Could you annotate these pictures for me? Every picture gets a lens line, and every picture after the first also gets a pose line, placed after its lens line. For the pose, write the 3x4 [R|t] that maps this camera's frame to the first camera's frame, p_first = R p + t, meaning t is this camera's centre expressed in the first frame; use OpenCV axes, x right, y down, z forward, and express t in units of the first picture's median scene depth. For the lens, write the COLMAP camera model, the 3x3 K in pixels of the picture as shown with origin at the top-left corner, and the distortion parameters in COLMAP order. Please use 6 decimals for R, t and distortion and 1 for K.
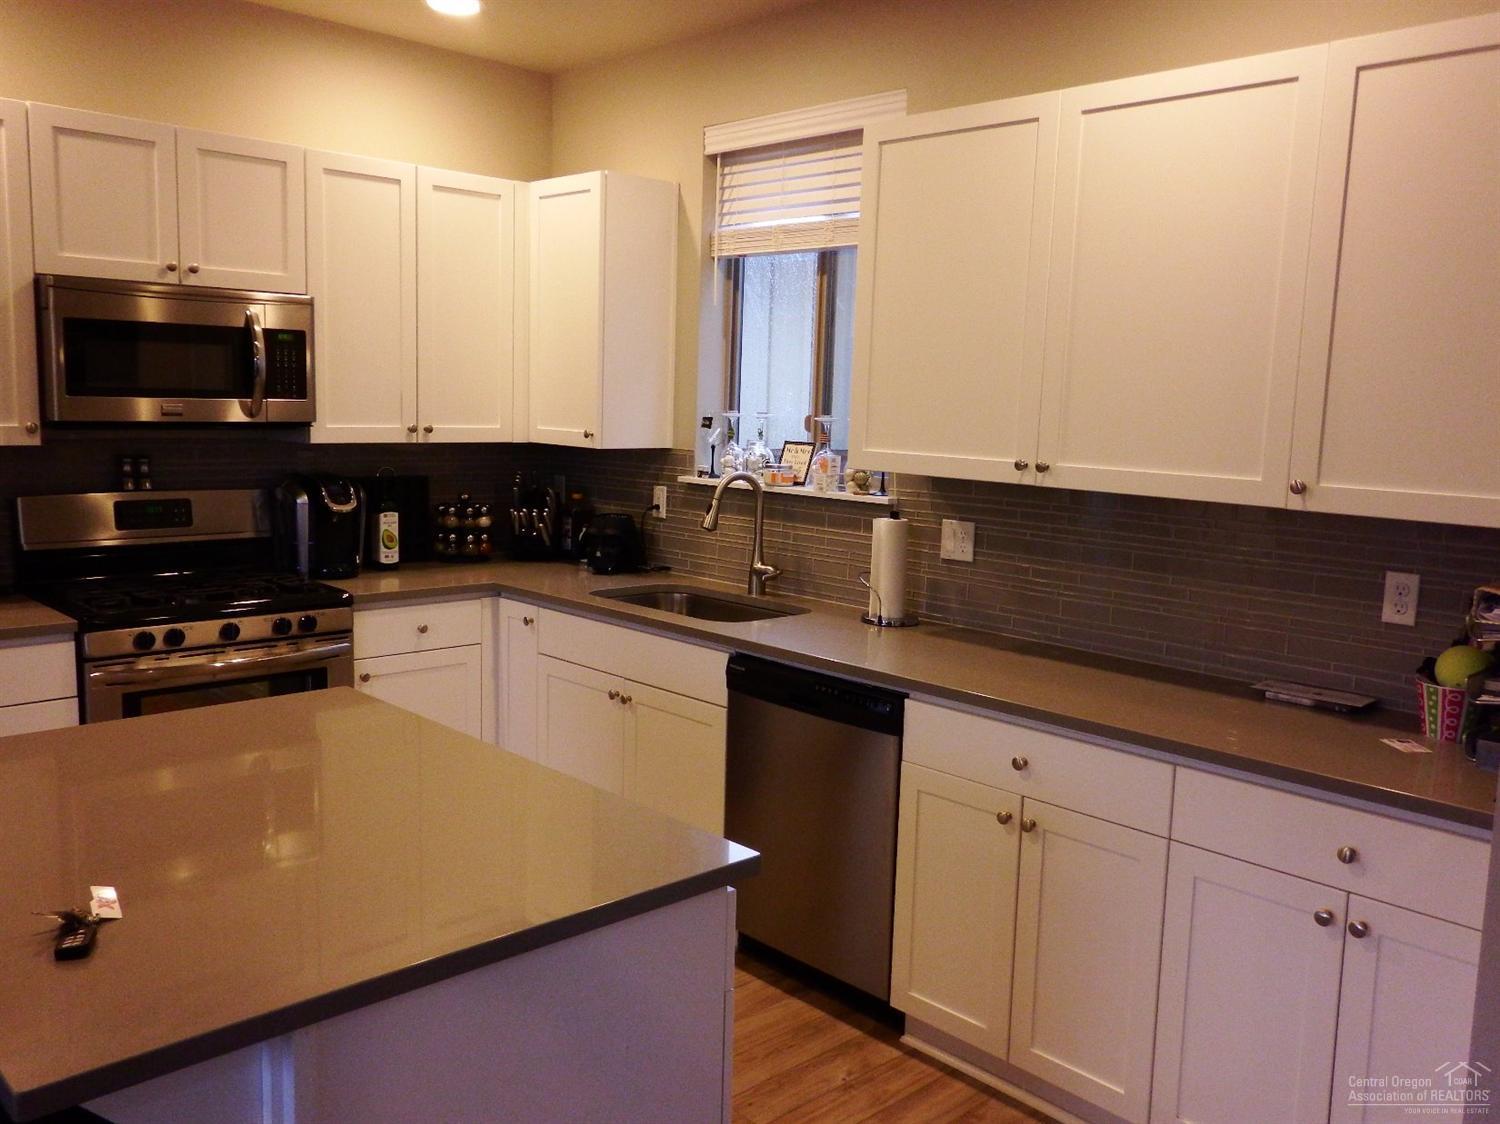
lens RADIAL K [[1261.3, 0, 748.8], [0, 1261.3, 565.1], [0, 0, 1]] dist [-0.001632, 0.011804]
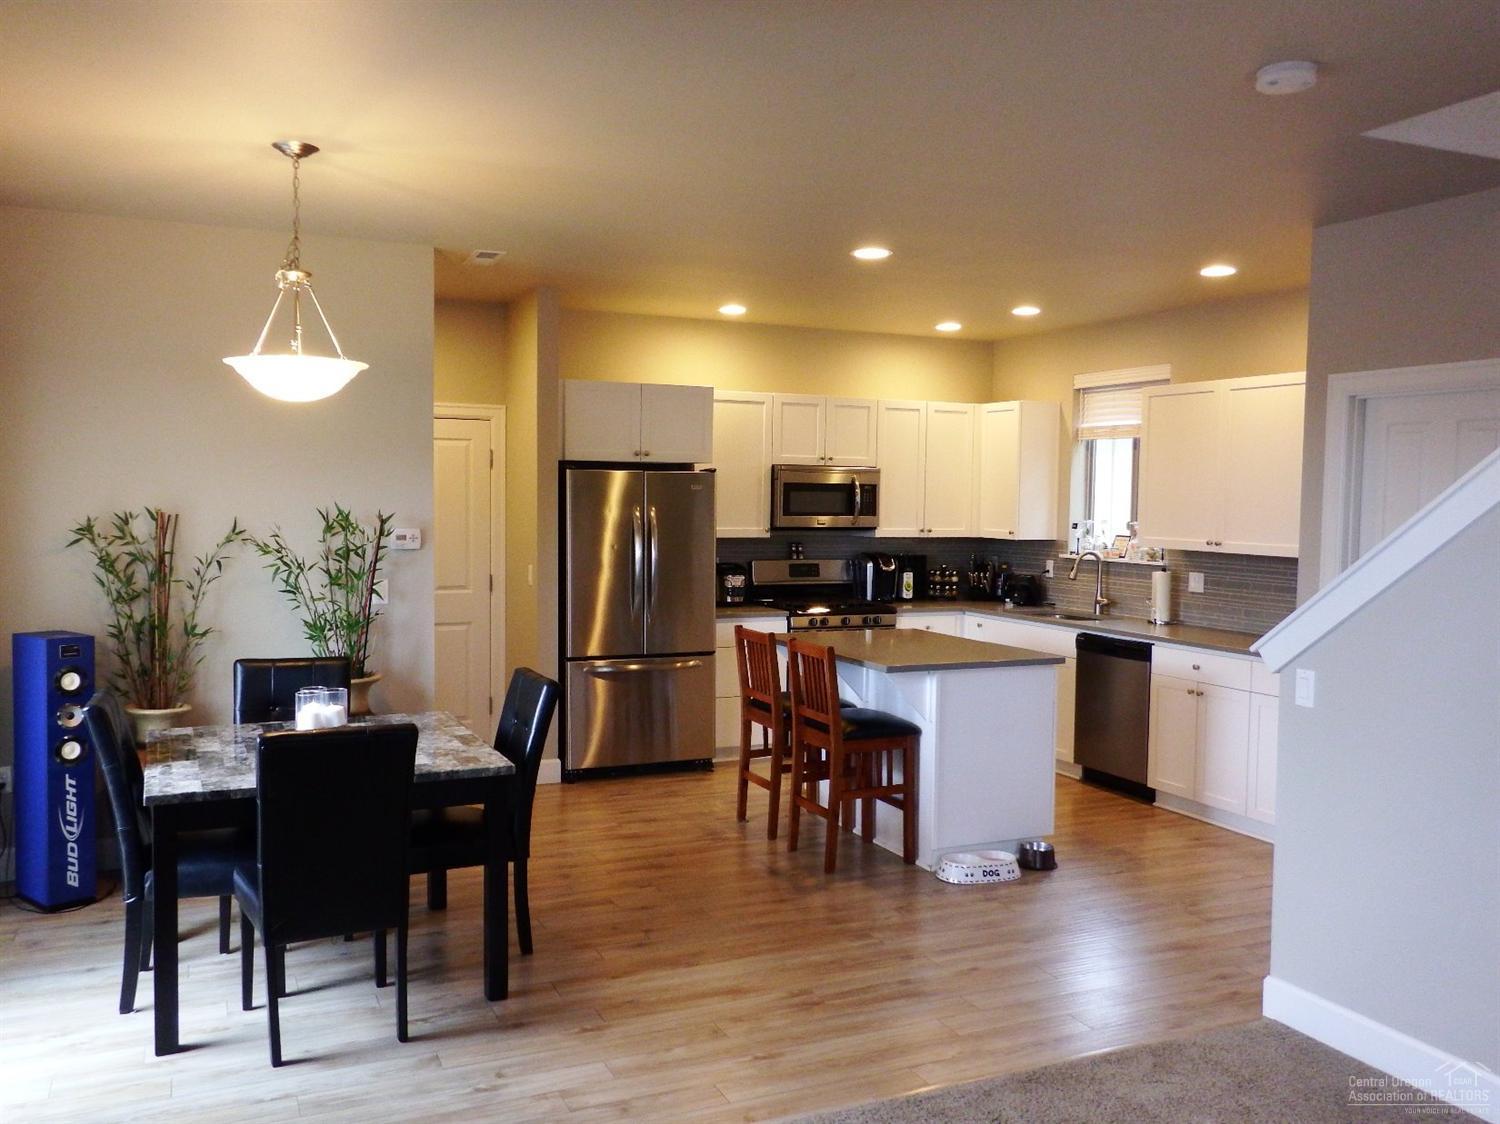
lens RADIAL K [[1261.3, 0, 739.4], [0, 1261.3, 551.6], [0, 0, 1]] dist [-0.001632, 0.011804]
pose [[0.944083, -0.000930, -0.329705, 0.120714], [-0.031685, 0.995112, -0.093534, 0.123156], [0.328181, 0.098750, 0.939439, -0.980824]]
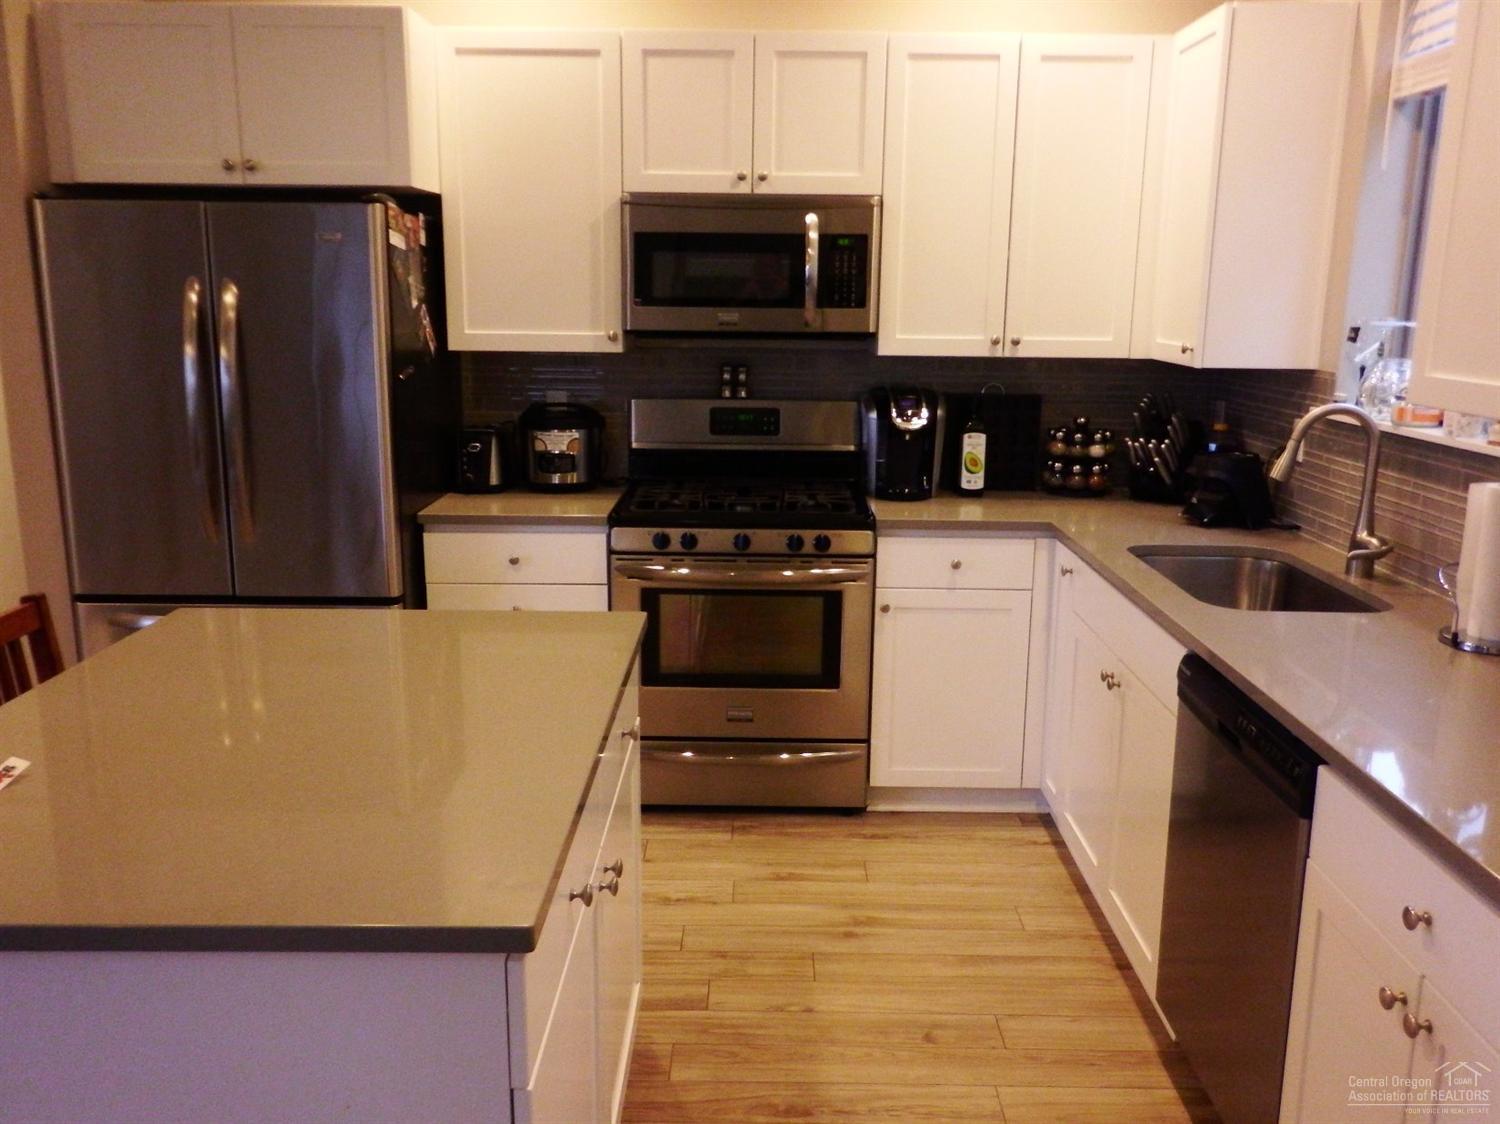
lens RADIAL K [[1261.3, 0, 751.0], [0, 1261.3, 561.1], [0, 0, 1]] dist [-0.001632, 0.011804]
pose [[0.720742, 0.125501, -0.681748, 0.238701], [-0.083397, 0.992030, 0.094452, -0.023591], [0.688169, -0.011220, 0.725464, 0.235567]]
